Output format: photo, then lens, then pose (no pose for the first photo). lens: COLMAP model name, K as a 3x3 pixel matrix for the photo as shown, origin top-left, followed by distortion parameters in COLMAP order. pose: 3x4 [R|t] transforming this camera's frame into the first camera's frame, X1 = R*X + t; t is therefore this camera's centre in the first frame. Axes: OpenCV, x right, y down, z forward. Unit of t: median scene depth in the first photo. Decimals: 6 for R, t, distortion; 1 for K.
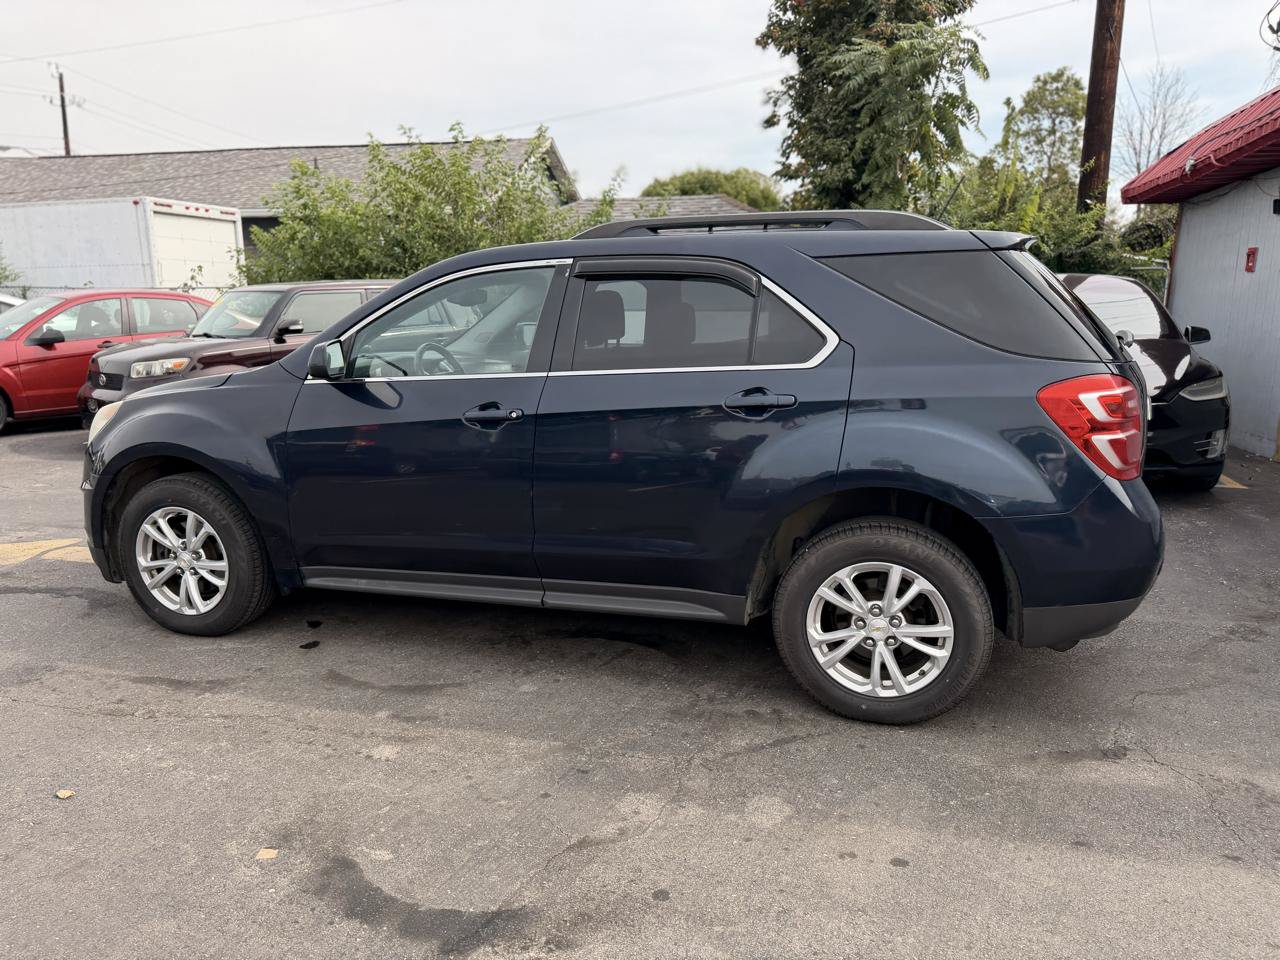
lens RADIAL K [[911.6, 0, 642.5], [0, 911.6, 484.4], [0, 0, 1]] dist [0.014997, -0.019759]
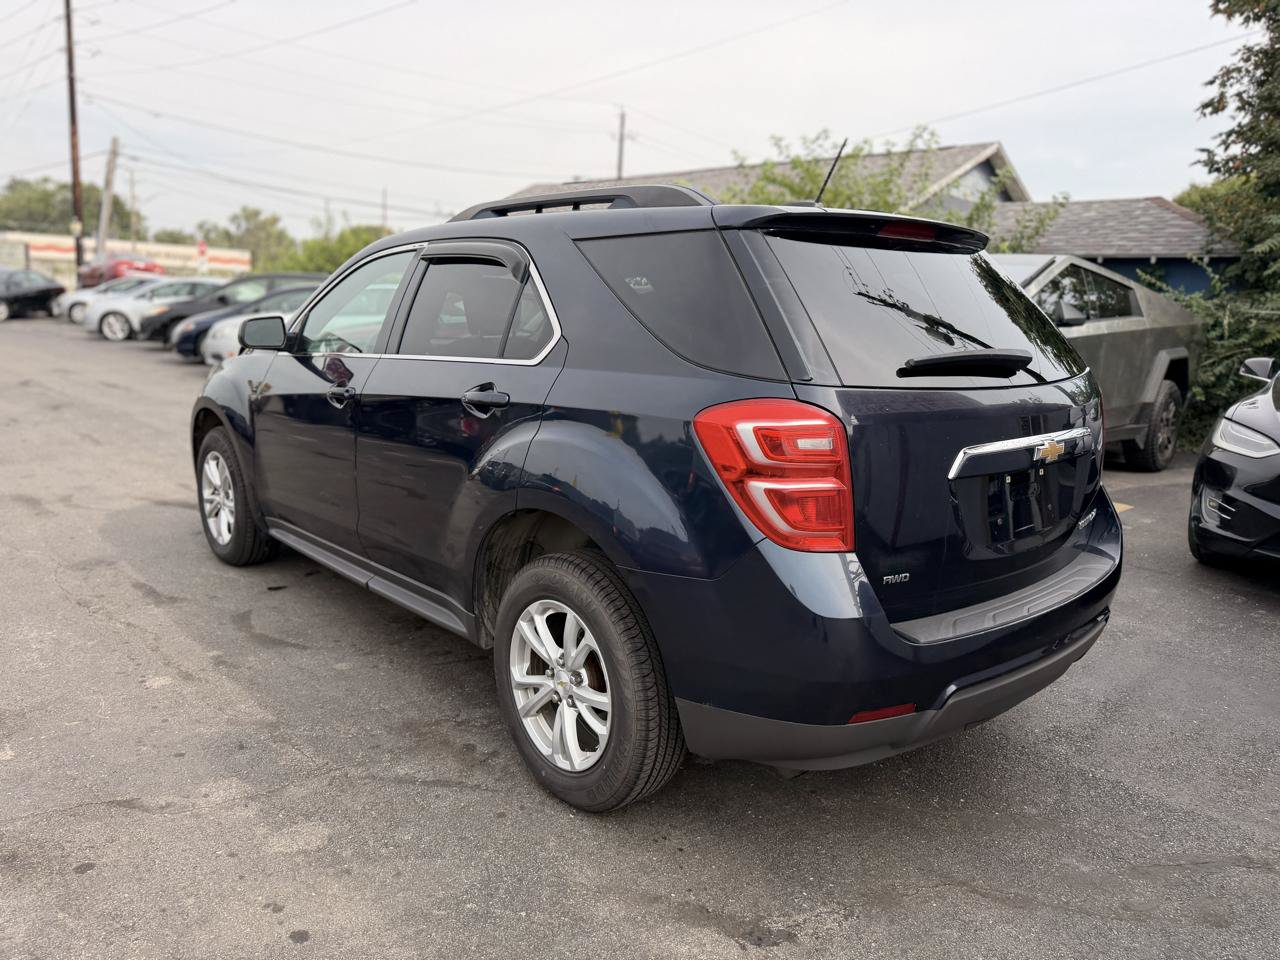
lens RADIAL K [[911.6, 0, 641.9], [0, 911.6, 469.8], [0, 0, 1]] dist [0.014997, -0.019759]
pose [[0.852673, 0.126701, -0.506849, 0.700227], [-0.142559, 0.989757, 0.007591, -0.049714], [0.502620, 0.065783, 0.862001, 0.303368]]
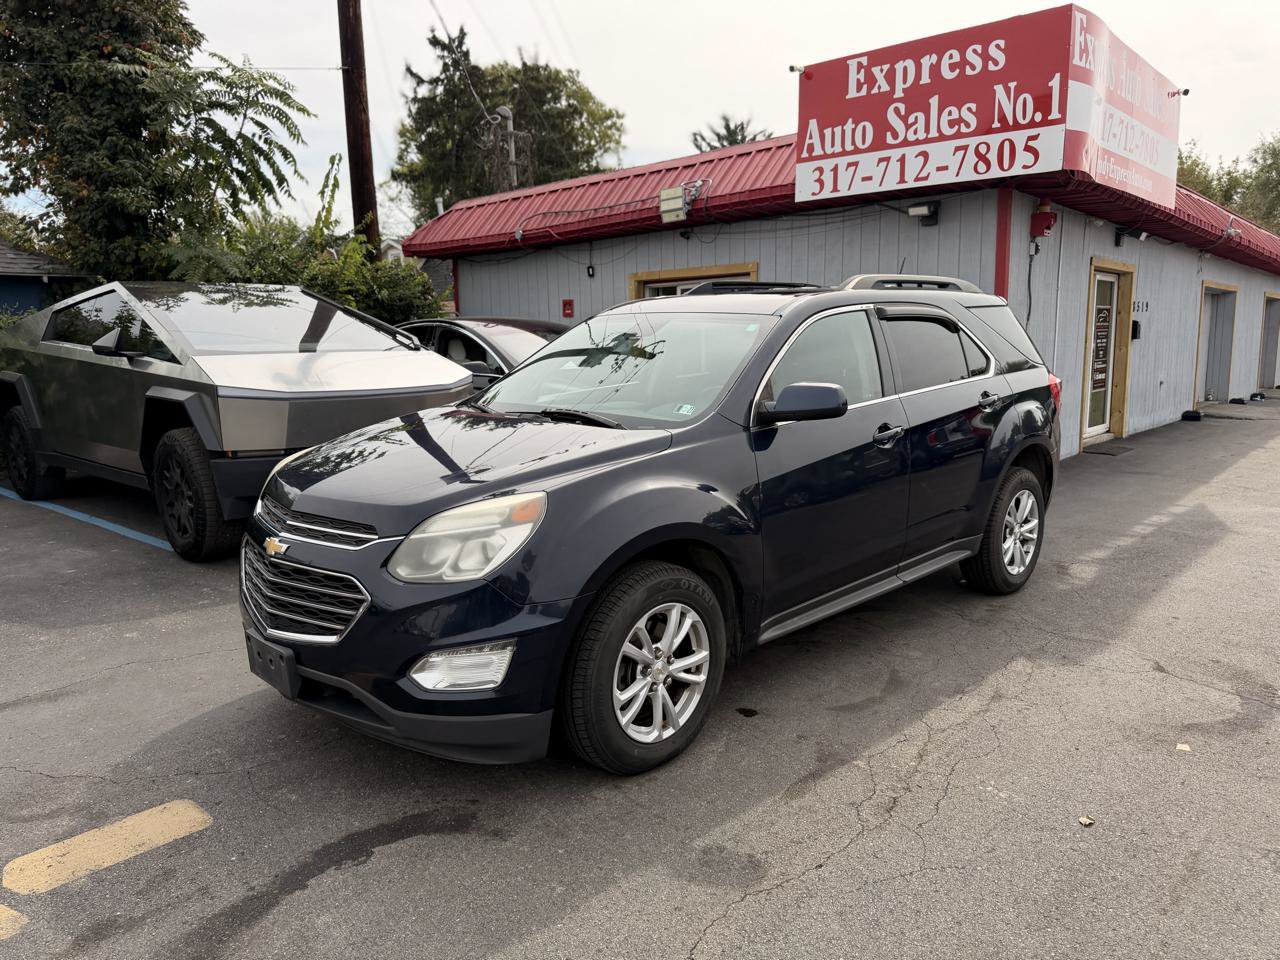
lens RADIAL K [[911.6, 0, 644.7], [0, 911.6, 481.9], [0, 0, 1]] dist [0.014997, -0.019759]
pose [[0.467577, -0.151008, 0.870958, -1.443954], [0.189417, 0.979529, 0.068144, -0.166254], [-0.863419, 0.133112, 0.486609, 0.749307]]
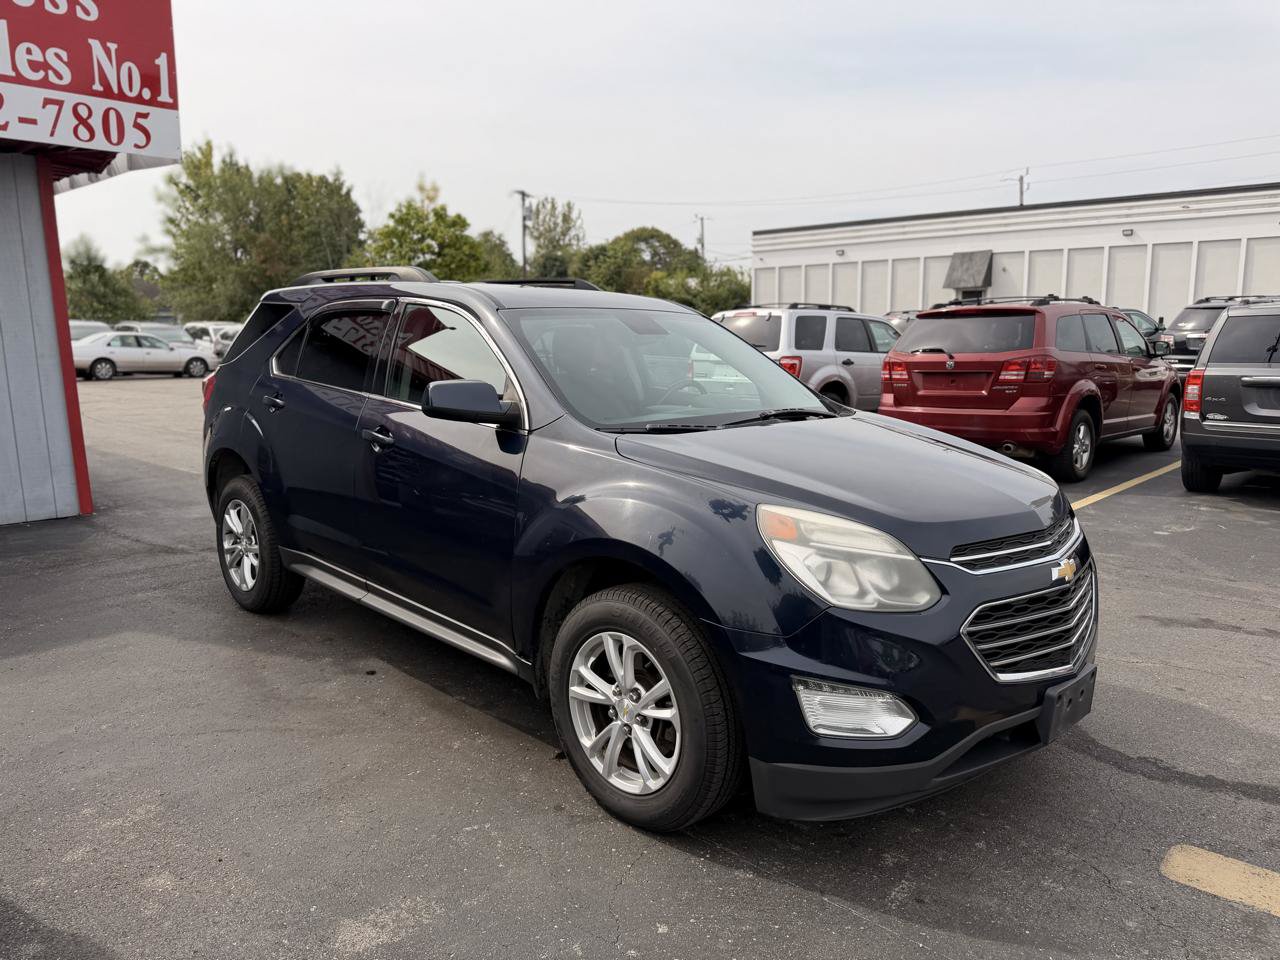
lens RADIAL K [[911.6, 0, 649.0], [0, 911.6, 465.9], [0, 0, 1]] dist [0.014997, -0.019759]
pose [[-0.884115, -0.072963, 0.461537, -0.849607], [0.093771, 0.939936, 0.328219, -0.508240], [-0.457763, 0.333462, -0.824170, 2.381650]]
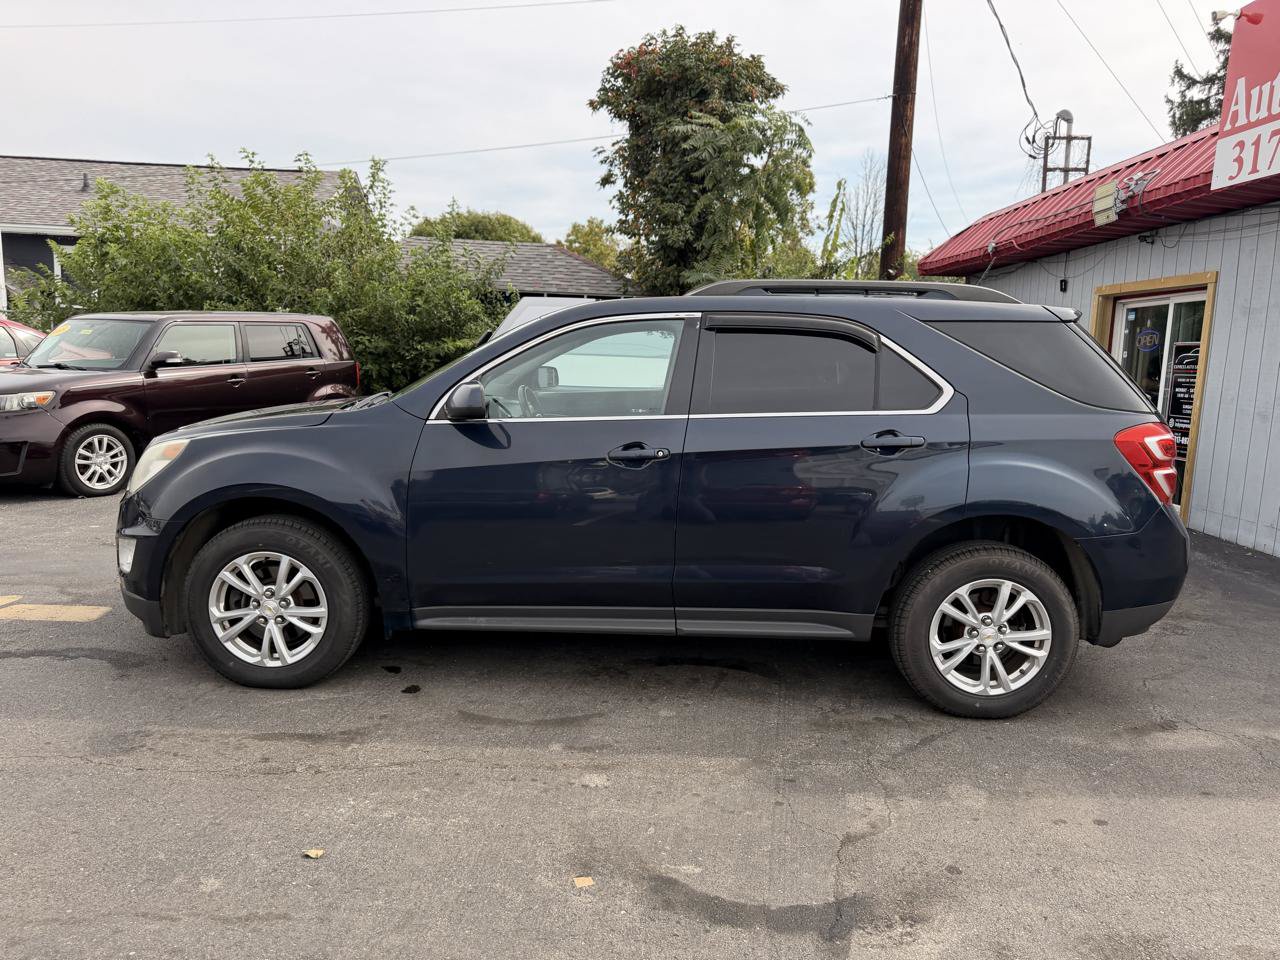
lens RADIAL K [[911.6, 0, 643.6], [0, 911.6, 468.4], [0, 0, 1]] dist [0.014997, -0.019759]
pose [[0.962405, -0.003581, 0.271593, -0.476335], [0.020459, 0.998028, -0.059339, 0.003526], [-0.270845, 0.062665, 0.960581, -0.022425]]
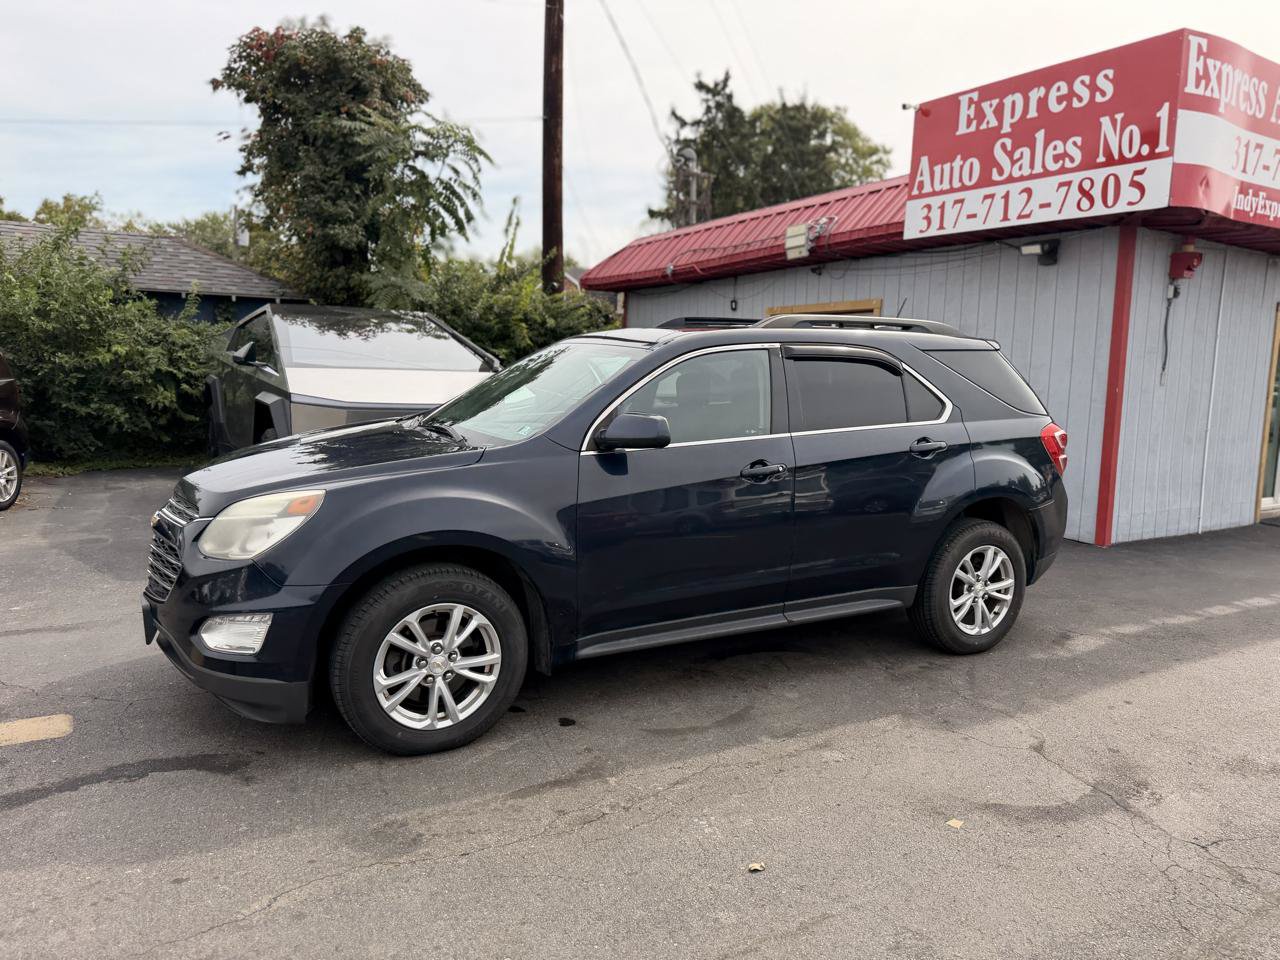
lens RADIAL K [[911.6, 0, 646.9], [0, 911.6, 467.1], [0, 0, 1]] dist [0.014997, -0.019759]
pose [[0.698491, -0.064723, 0.712686, -1.196406], [0.115808, 0.992998, -0.023321, -0.075270], [-0.706186, 0.098824, 0.701096, 0.286888]]
